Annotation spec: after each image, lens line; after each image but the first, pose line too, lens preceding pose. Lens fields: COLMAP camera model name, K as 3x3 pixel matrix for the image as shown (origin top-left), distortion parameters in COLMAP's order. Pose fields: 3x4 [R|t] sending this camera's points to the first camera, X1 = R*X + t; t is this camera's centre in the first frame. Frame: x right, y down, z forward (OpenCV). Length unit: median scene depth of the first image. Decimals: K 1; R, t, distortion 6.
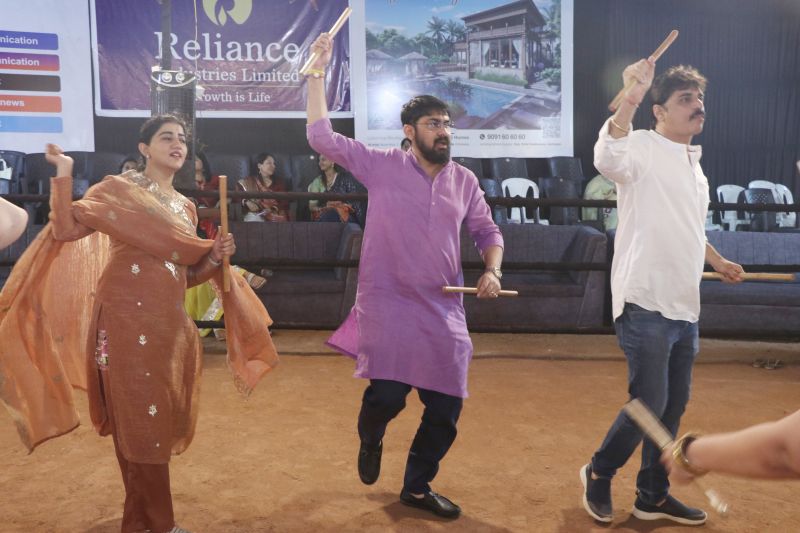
lens RADIAL K [[899.9, 0, 400.0], [0, 899.9, 266.5], [0, 0, 1]] dist [-0.091426, 0.430483]
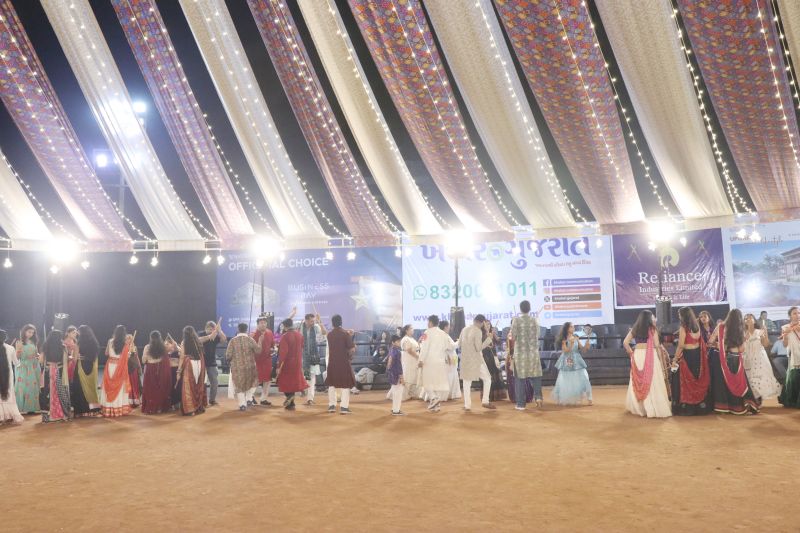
lens RADIAL K [[653.8, 0, 400.0], [0, 653.8, 266.5], [0, 0, 1]] dist [-0.184211, 0.159161]
pose [[0.853366, -0.081717, -0.514868, 0.059883], [-0.041566, 0.973828, -0.223454, 0.122673], [0.519653, 0.212089, 0.827635, -0.708309]]
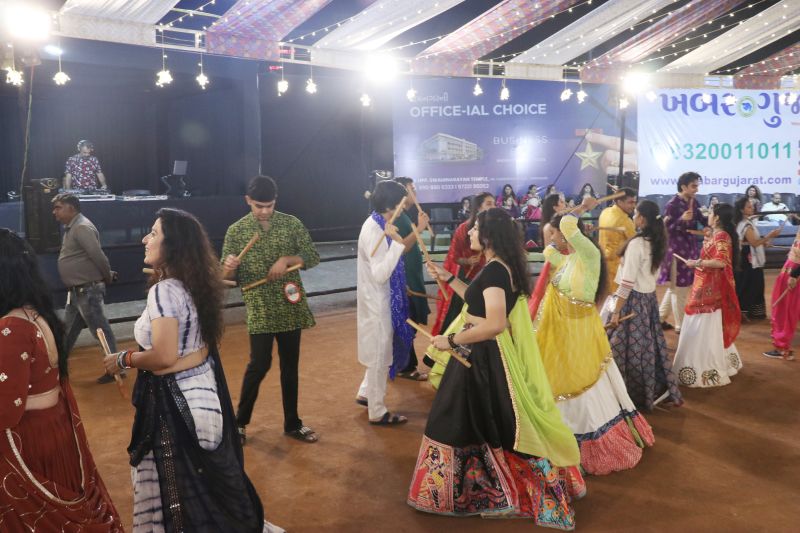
lens RADIAL K [[653.8, 0, 400.0], [0, 653.8, 266.5], [0, 0, 1]] dist [-0.184211, 0.159161]
pose [[0.931886, 0.009337, -0.362630, -0.825632], [-0.019041, 0.999550, -0.023196, 0.101744], [0.362250, 0.028521, 0.931644, -0.754273]]
